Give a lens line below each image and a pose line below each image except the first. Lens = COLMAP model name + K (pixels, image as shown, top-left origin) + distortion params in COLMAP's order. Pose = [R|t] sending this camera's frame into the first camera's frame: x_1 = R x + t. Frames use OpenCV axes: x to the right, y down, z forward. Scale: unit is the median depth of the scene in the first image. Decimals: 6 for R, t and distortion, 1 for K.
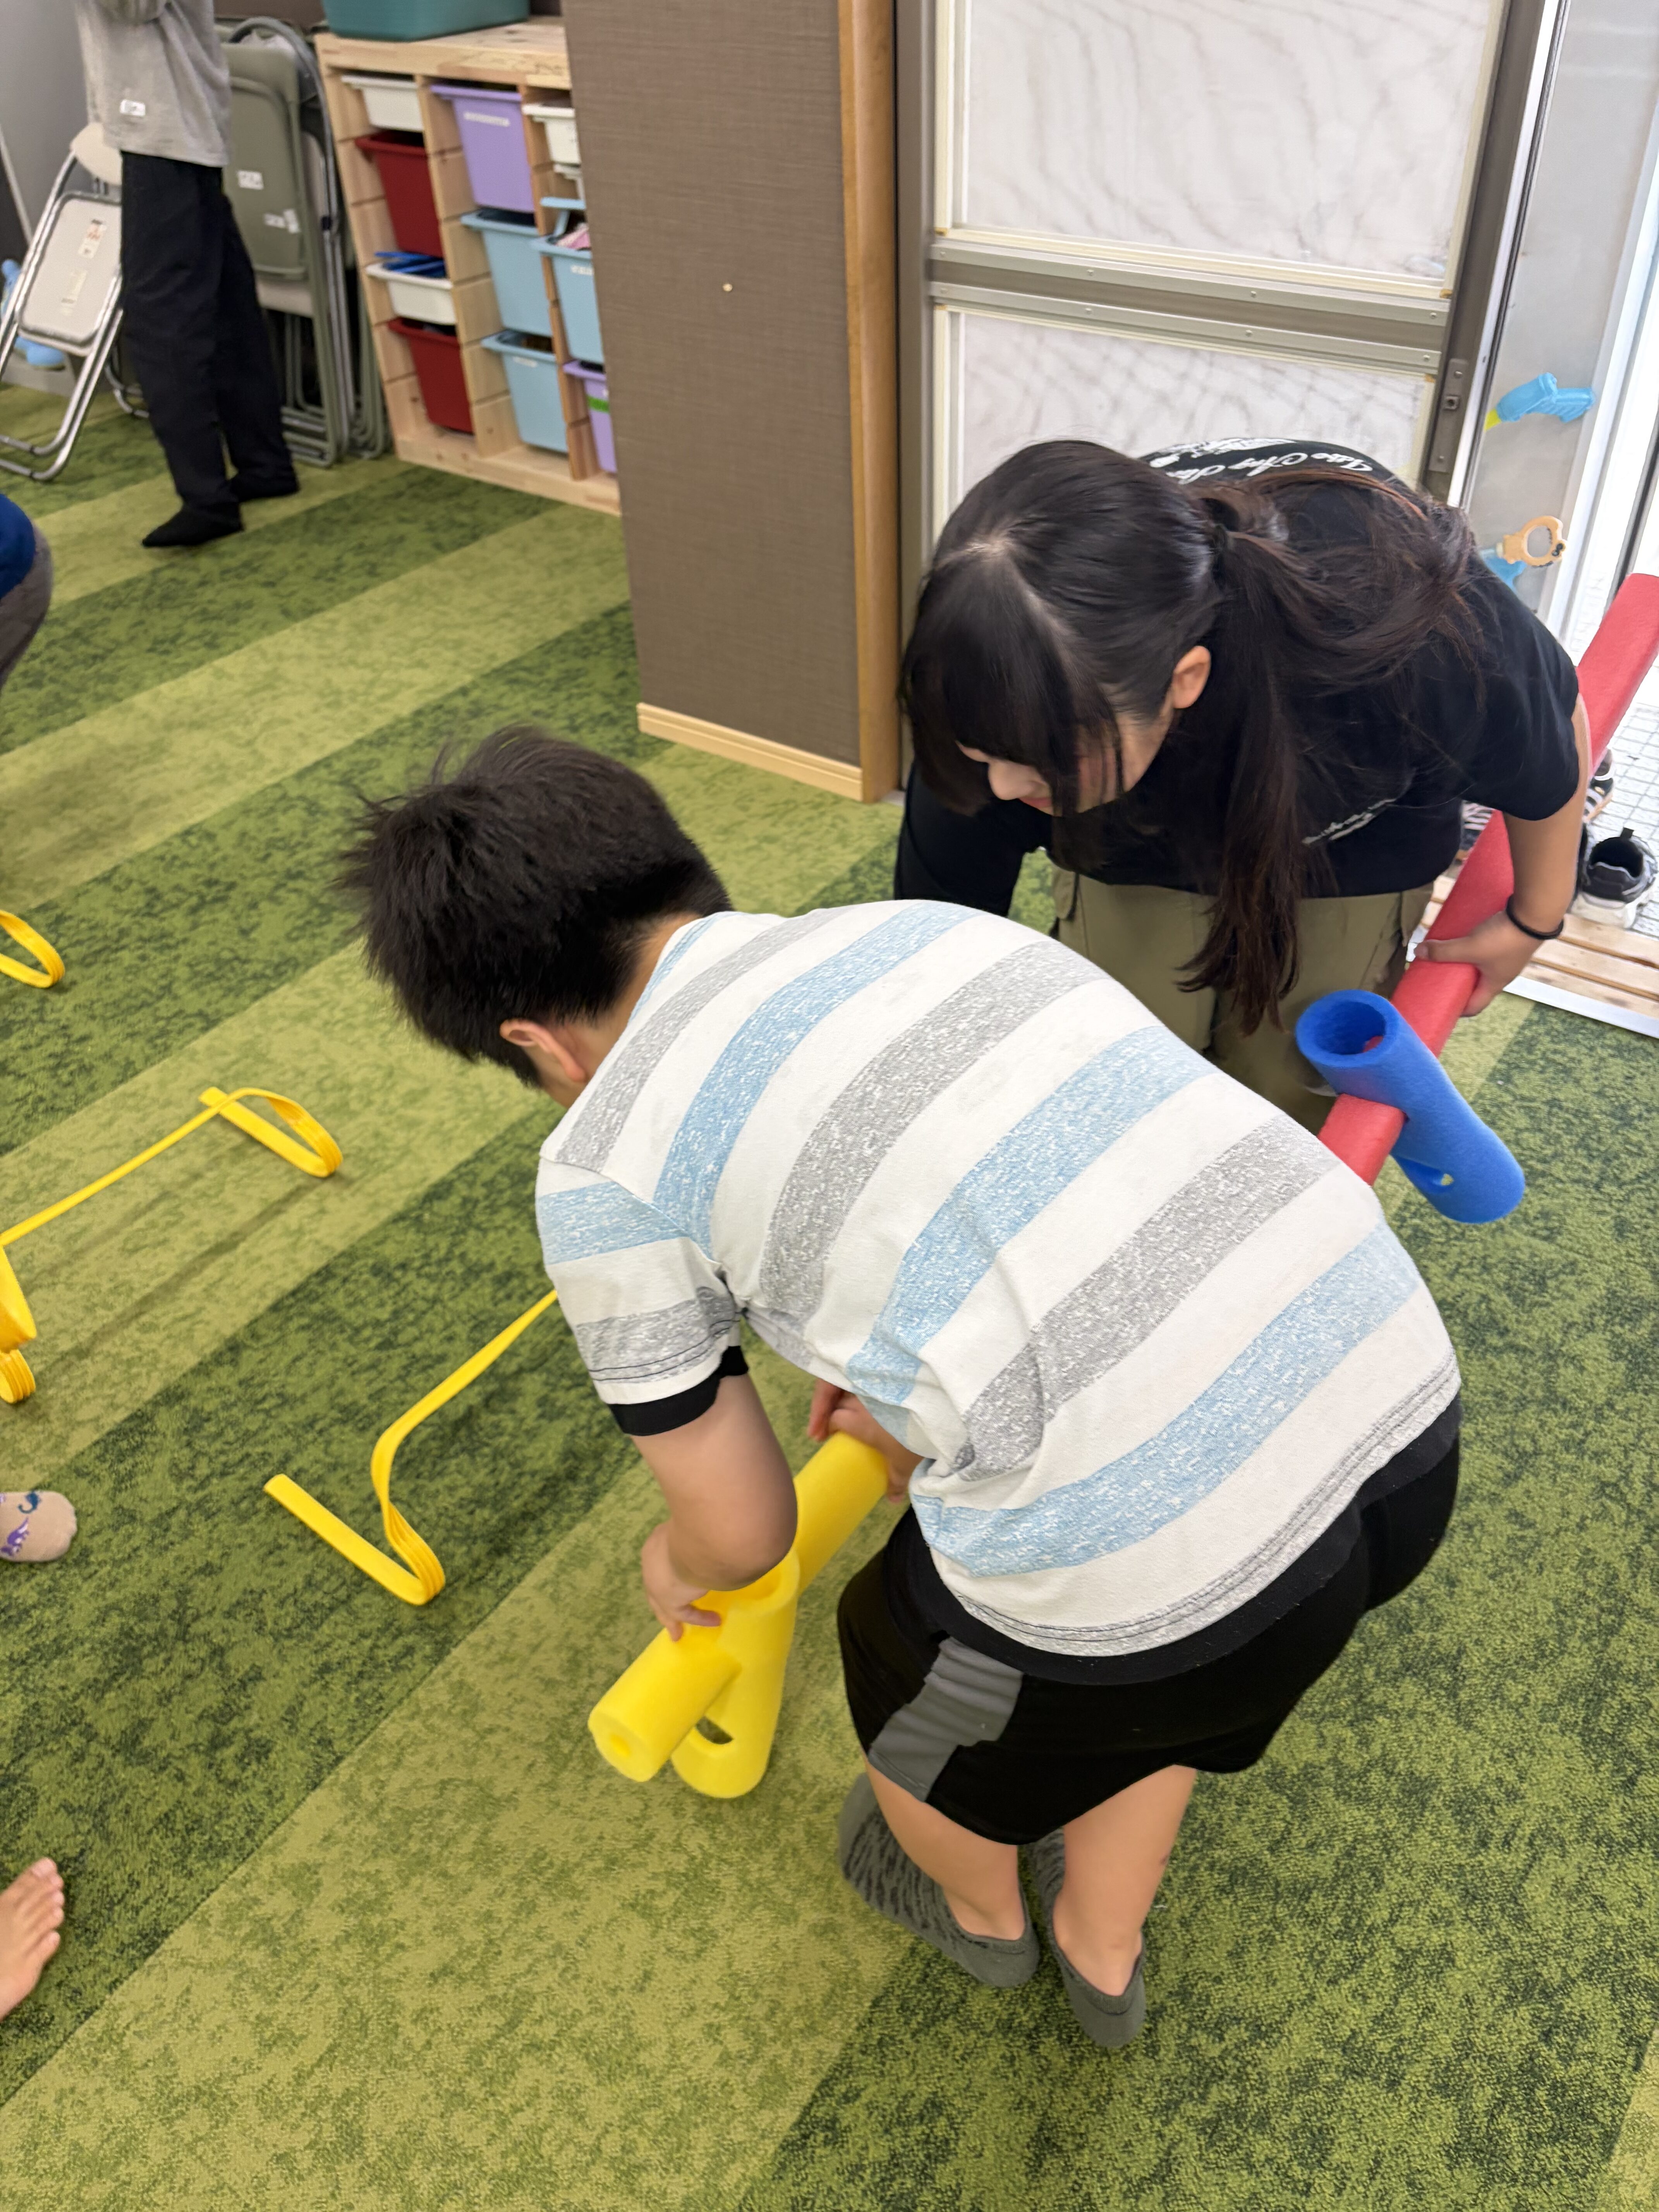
lens RADIAL K [[1691.5, 0, 839.2], [0, 1691.5, 1106.7], [0, 0, 1]] dist [0.043875, -0.052714]
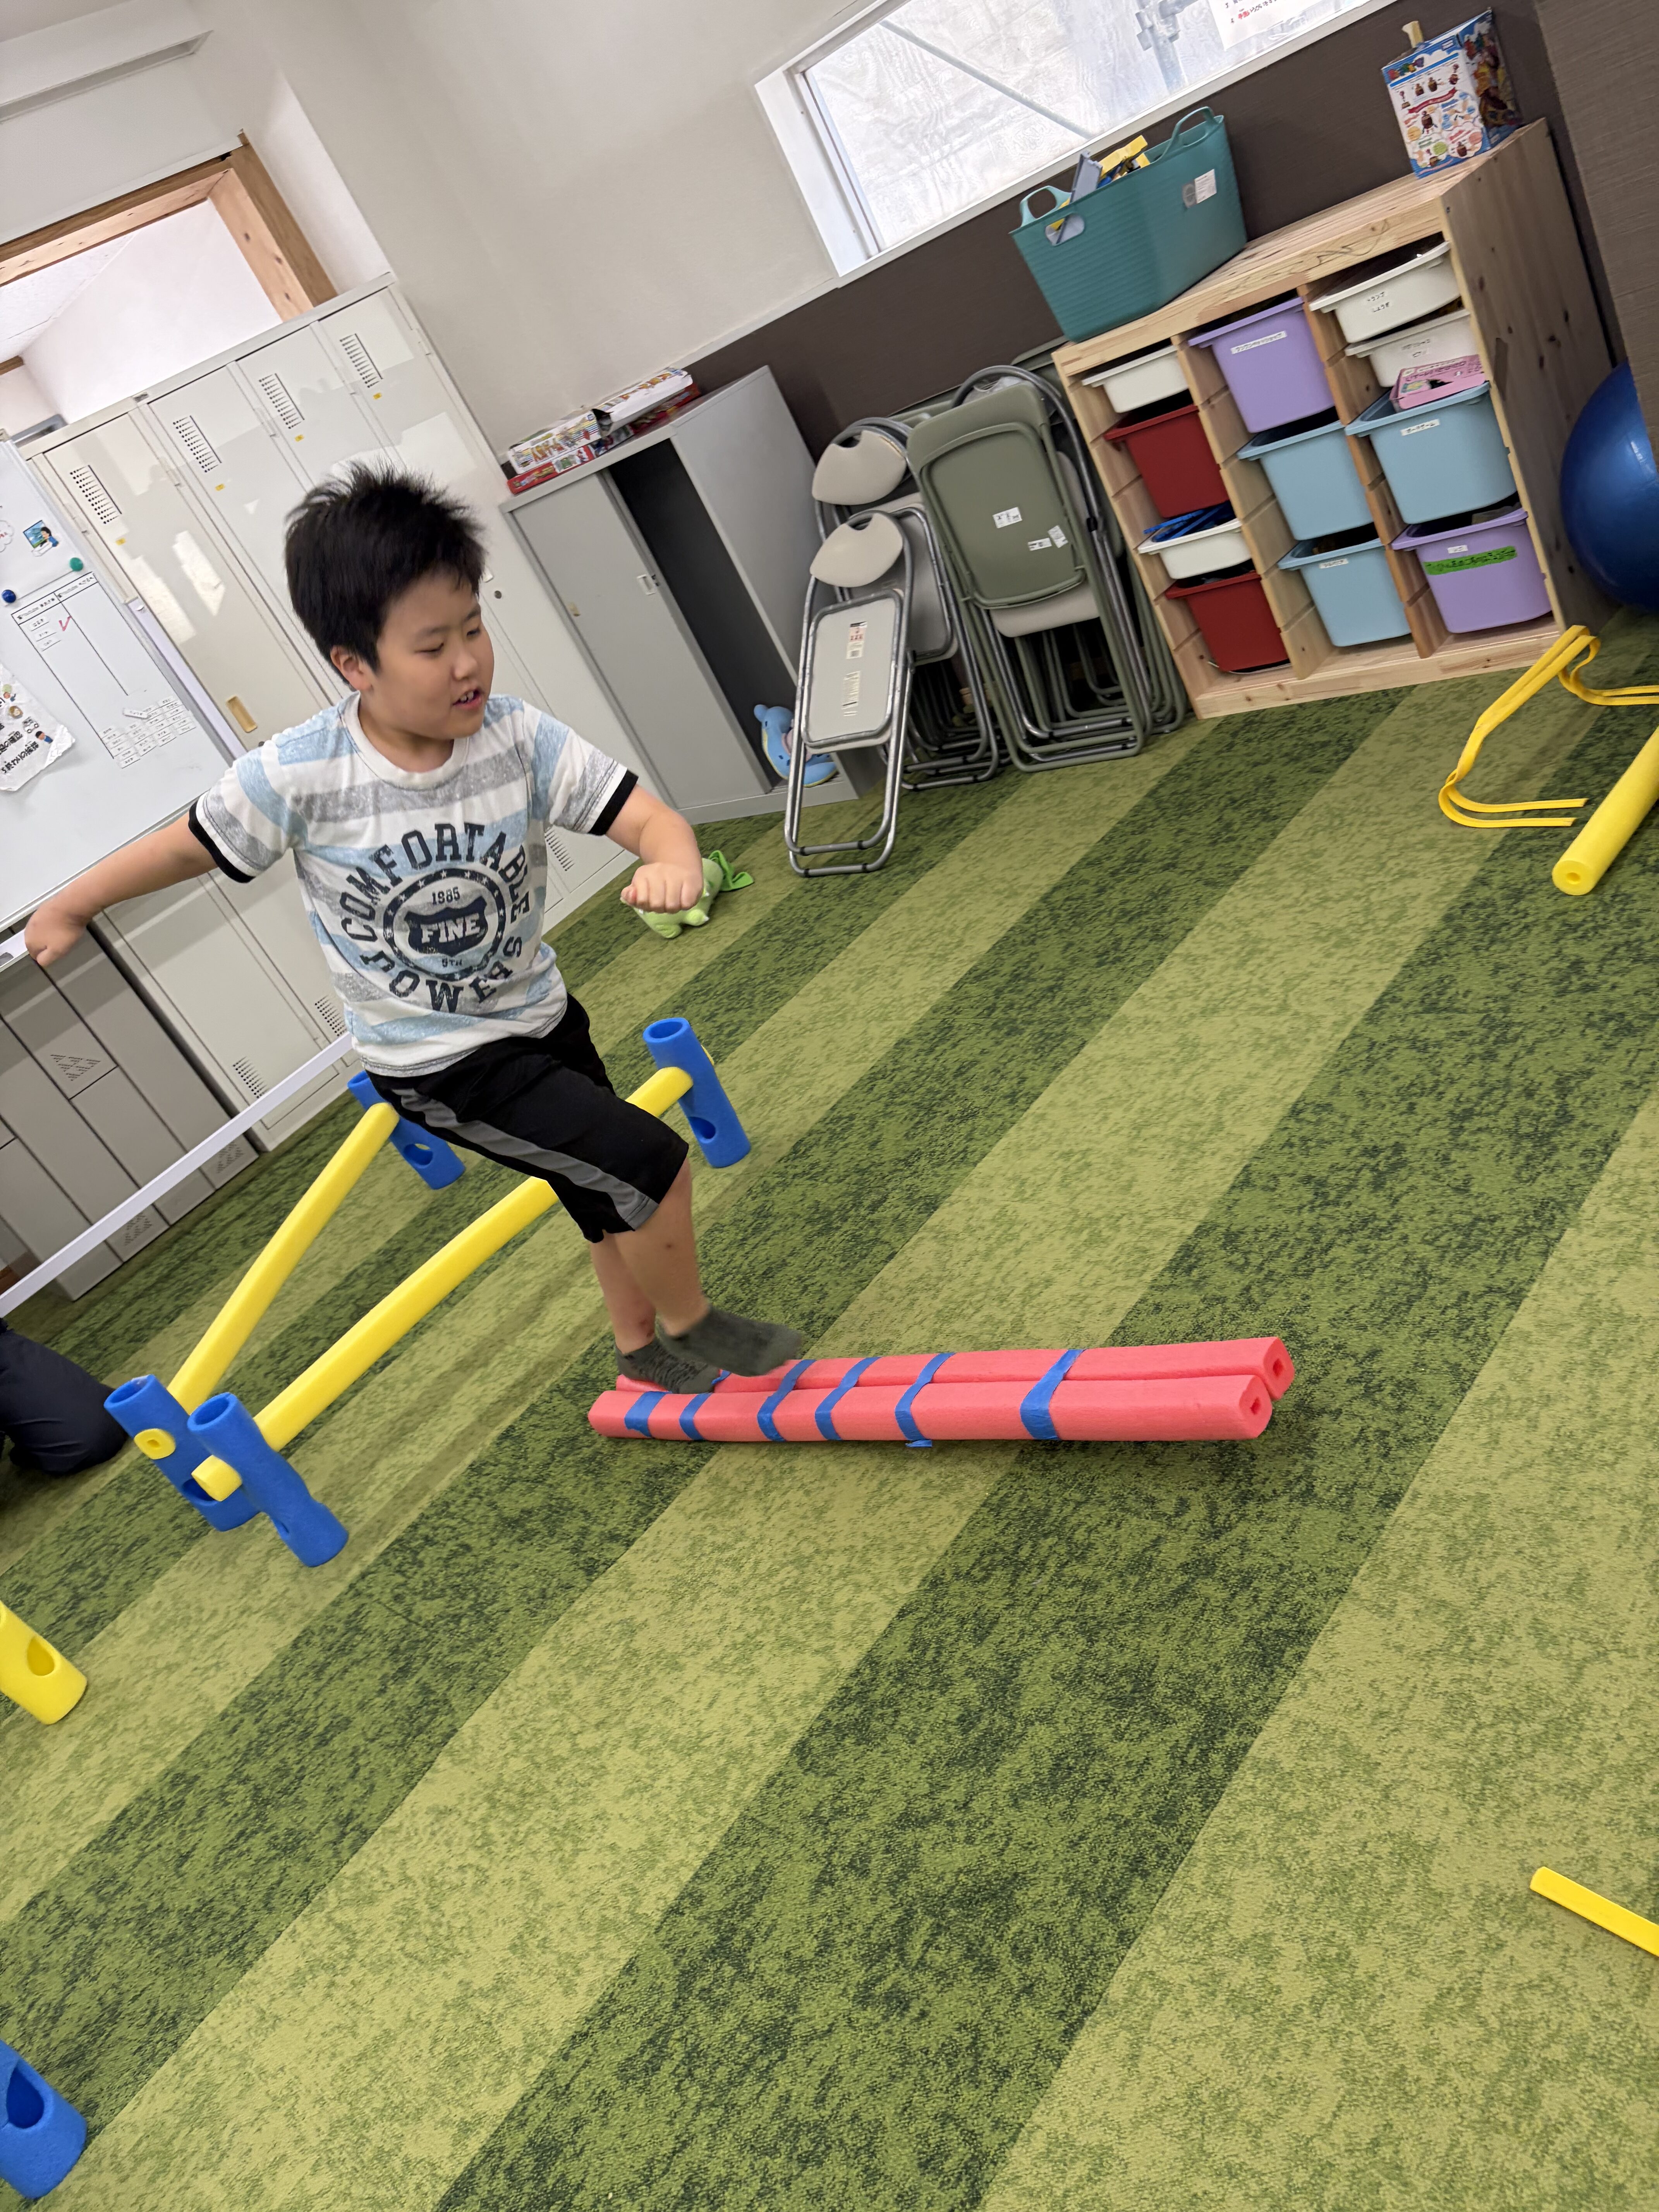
lens RADIAL K [[1691.5, 0, 815.0], [0, 1691.5, 1099.5], [0, 0, 1]] dist [0.043875, -0.052714]
pose [[0.901612, -0.303983, -0.307717, -0.245475], [0.245597, 0.945384, -0.214314, -0.028617], [0.356059, 0.117654, 0.927027, 0.065550]]
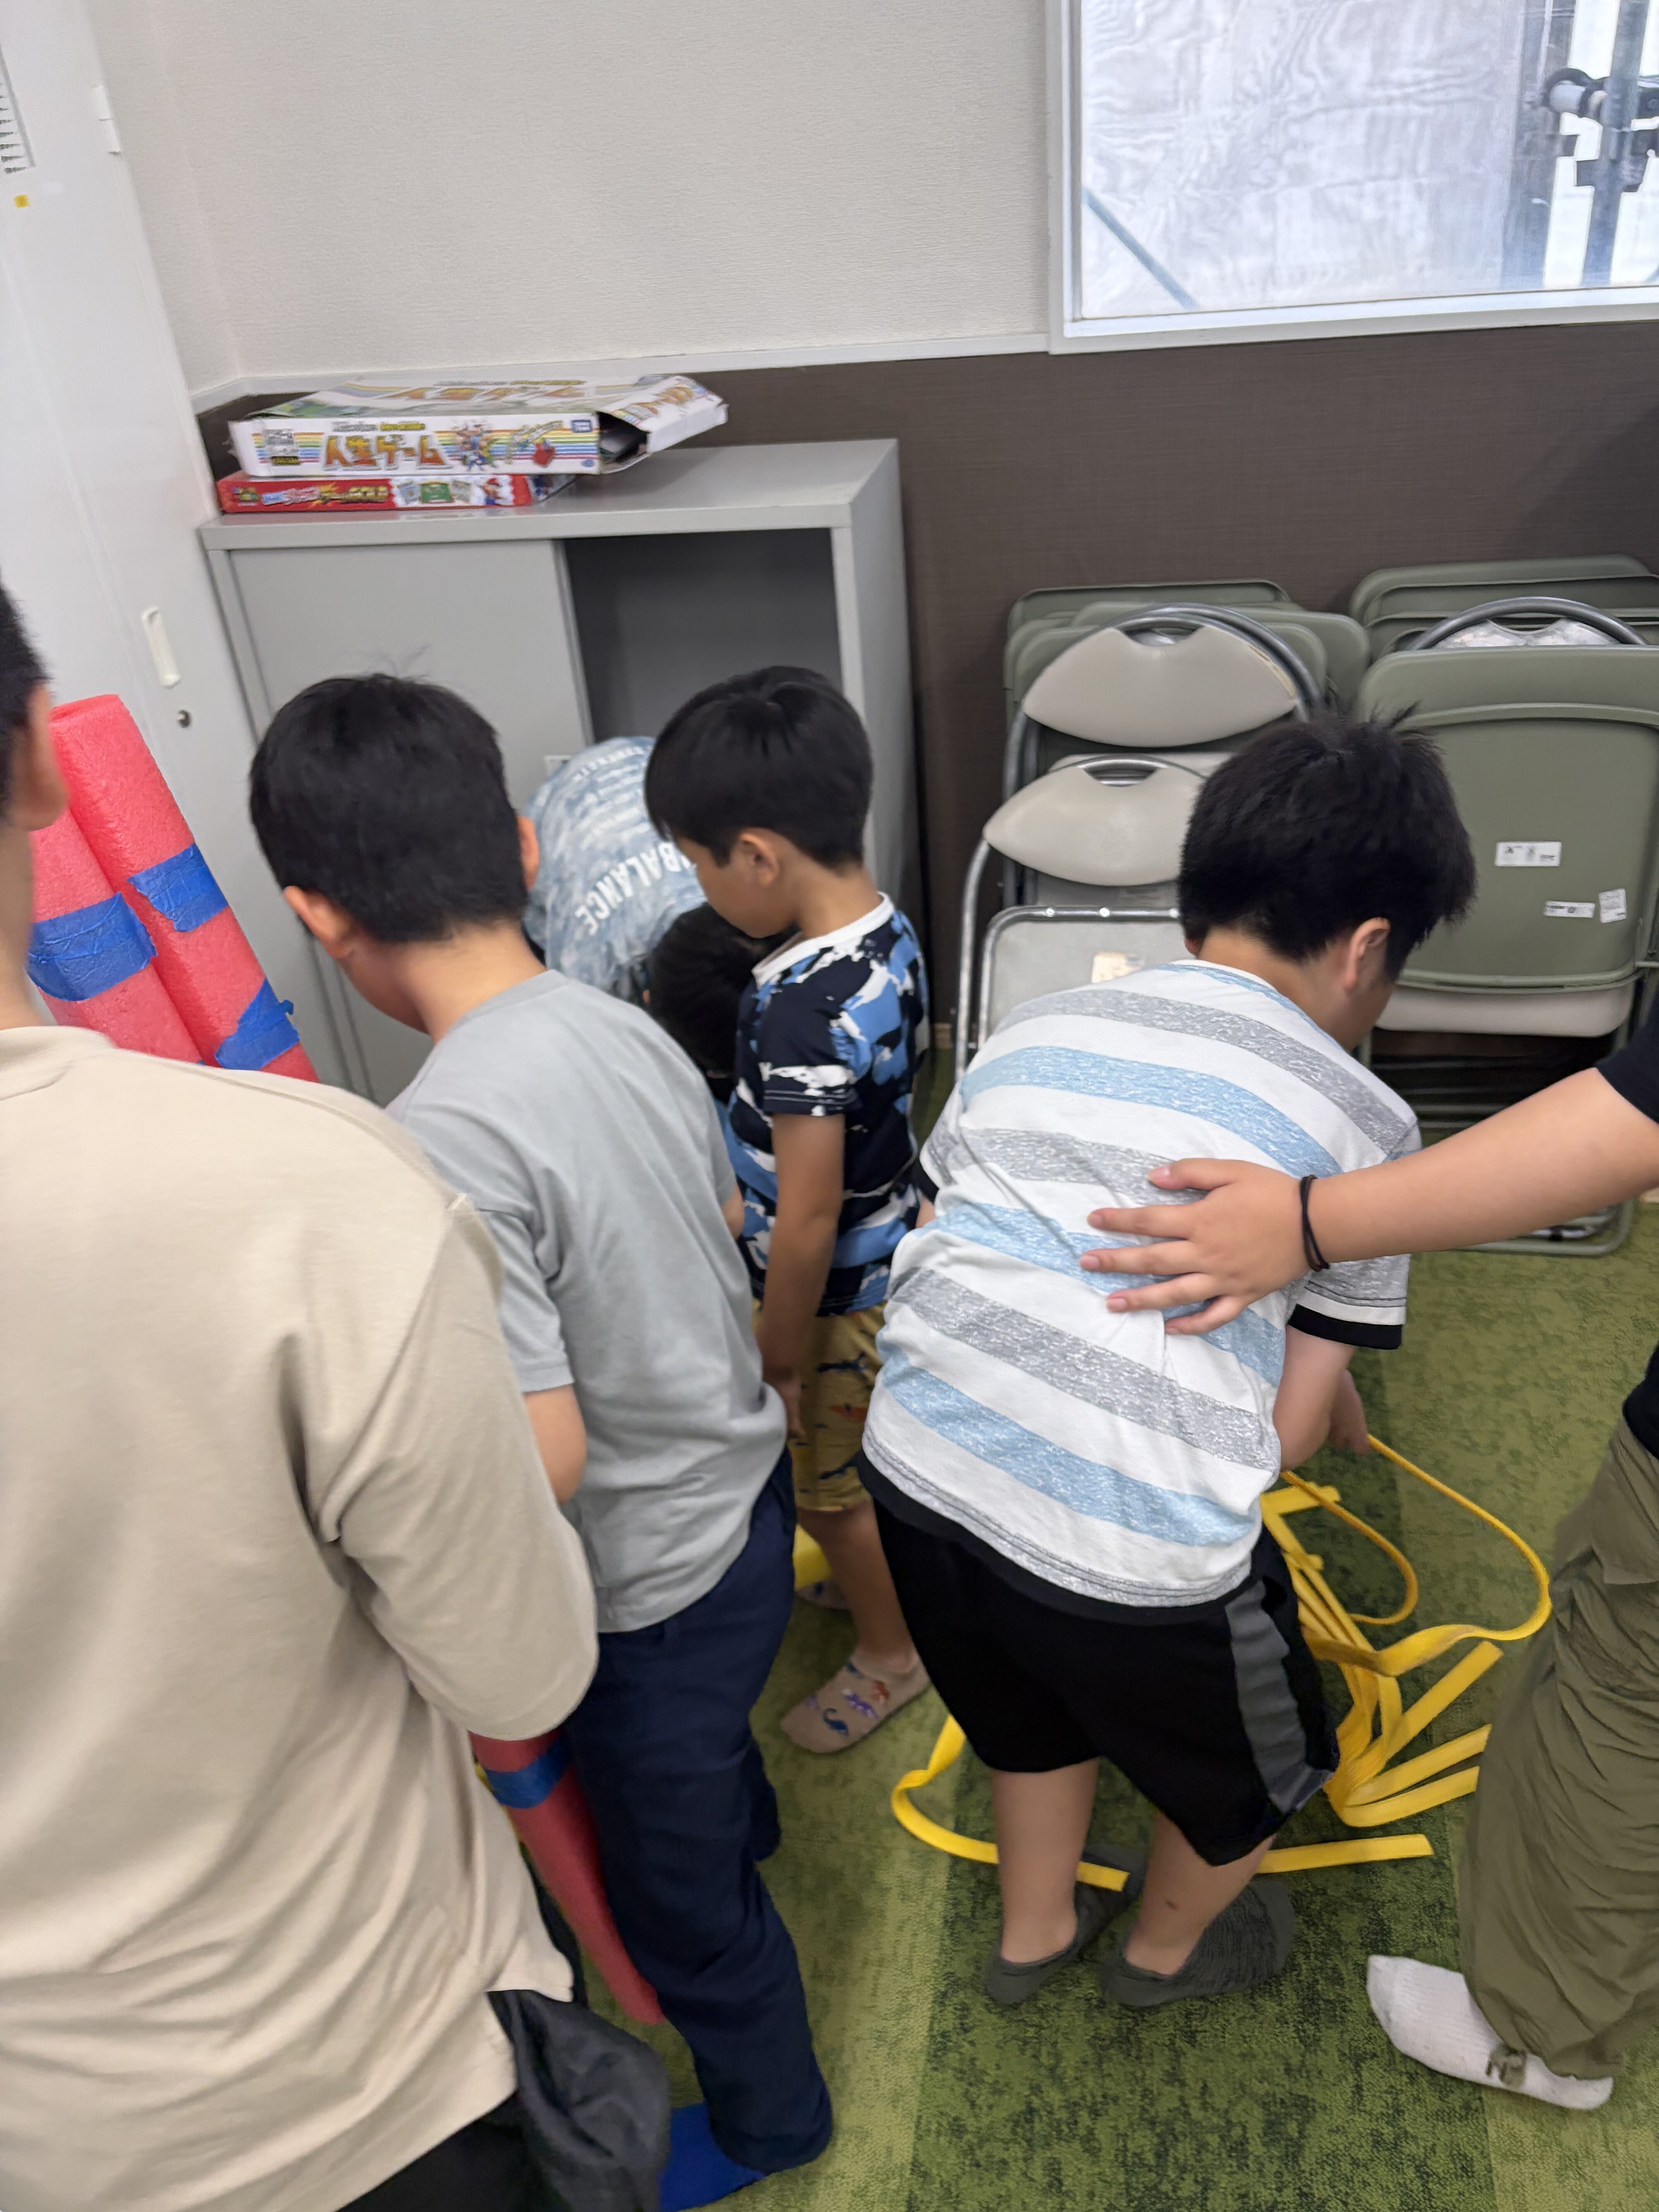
lens RADIAL K [[1691.5, 0, 834.2], [0, 1691.5, 1106.0], [0, 0, 1]] dist [0.043875, -0.052714]
pose [[0.896506, -0.261868, 0.357354, -0.797609], [0.312478, 0.945554, -0.091025, -0.488514], [-0.314061, 0.193269, 0.929523, 0.556750]]
